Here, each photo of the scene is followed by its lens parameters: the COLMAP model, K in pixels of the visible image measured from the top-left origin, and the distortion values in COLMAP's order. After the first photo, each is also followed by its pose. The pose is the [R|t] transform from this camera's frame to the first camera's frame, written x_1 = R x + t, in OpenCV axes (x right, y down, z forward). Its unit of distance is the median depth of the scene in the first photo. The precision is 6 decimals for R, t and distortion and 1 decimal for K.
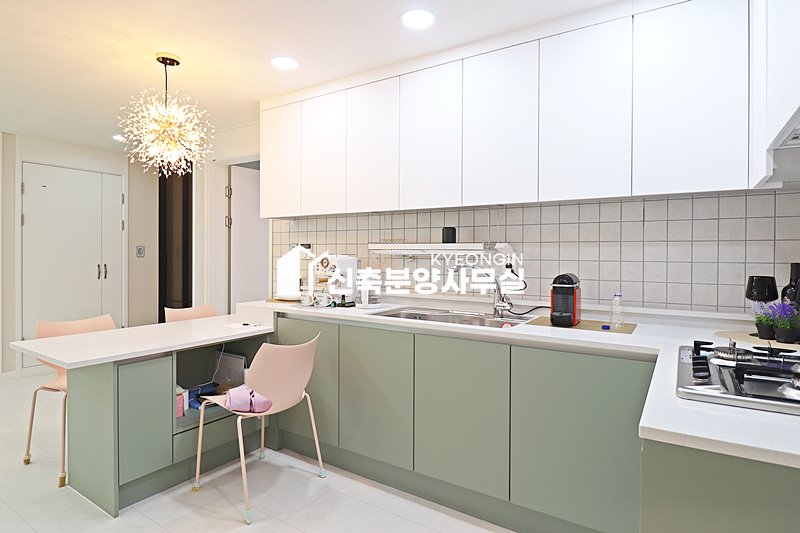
lens RADIAL K [[440.3, 0, 402.4], [0, 440.3, 262.1], [0, 0, 1]] dist [0.001300, -0.009079]
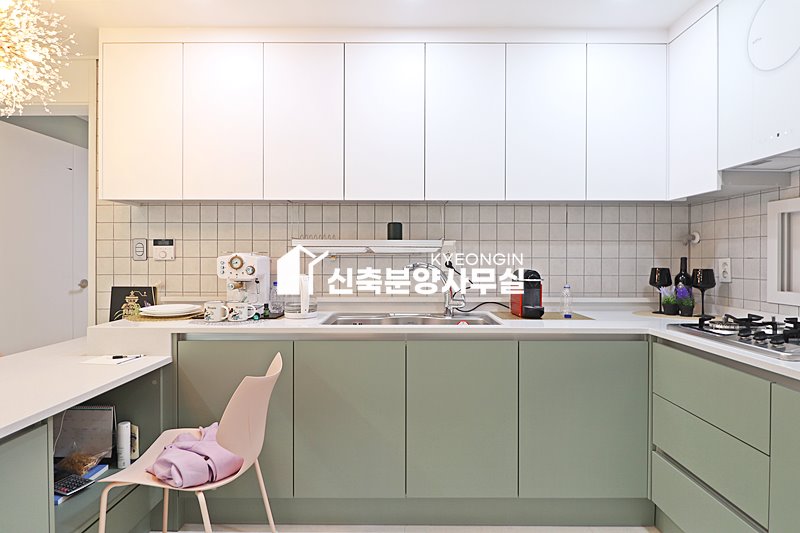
lens RADIAL K [[440.3, 0, 402.7], [0, 440.3, 263.2], [0, 0, 1]] dist [0.001300, -0.009079]
pose [[0.838204, -0.013569, 0.545189, -0.405300], [0.012612, 0.999905, 0.005496, 0.001077], [-0.545212, 0.002269, 0.838295, 0.234203]]
